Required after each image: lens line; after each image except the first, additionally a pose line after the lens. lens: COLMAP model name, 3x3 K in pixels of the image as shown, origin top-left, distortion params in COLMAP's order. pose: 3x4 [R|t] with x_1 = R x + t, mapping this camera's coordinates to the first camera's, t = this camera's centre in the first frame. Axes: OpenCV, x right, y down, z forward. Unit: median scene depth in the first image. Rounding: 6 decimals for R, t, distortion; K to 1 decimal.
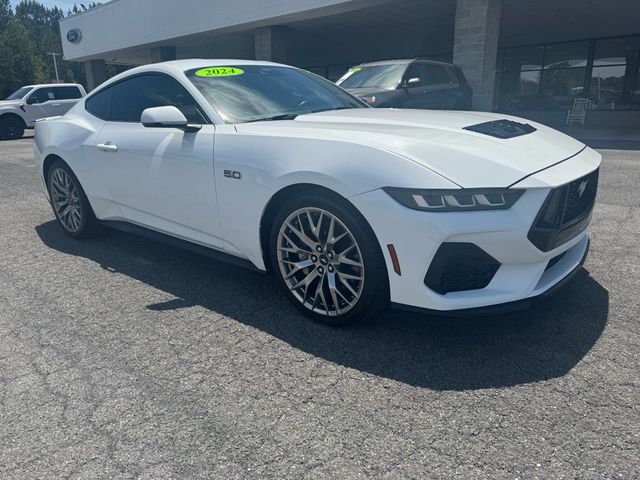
lens RADIAL K [[446.2, 0, 320.6], [0, 446.2, 244.7], [0, 0, 1]] dist [0.043554, -0.050072]
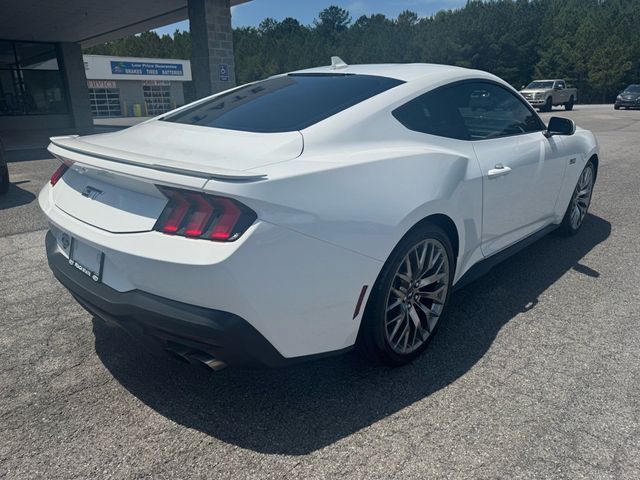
lens RADIAL K [[454.6, 0, 318.4], [0, 454.6, 243.7], [0, 0, 1]] dist [-0.001857, -0.003462]
pose [[0.063177, -0.286941, 0.955863, -1.719515], [0.300631, 0.918759, 0.255933, -0.532349], [-0.951646, 0.271193, 0.144308, 1.626971]]
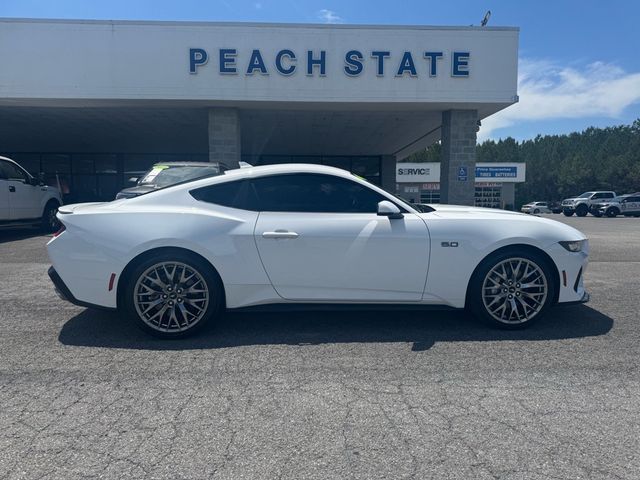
lens RADIAL K [[446.2, 0, 320.6], [0, 446.2, 244.7], [0, 0, 1]] dist [0.043554, -0.050072]
pose [[0.719857, -0.048139, 0.692451, -1.544548], [0.188779, 0.973567, -0.128568, -0.045175], [-0.667958, 0.223271, 0.709917, 0.221461]]
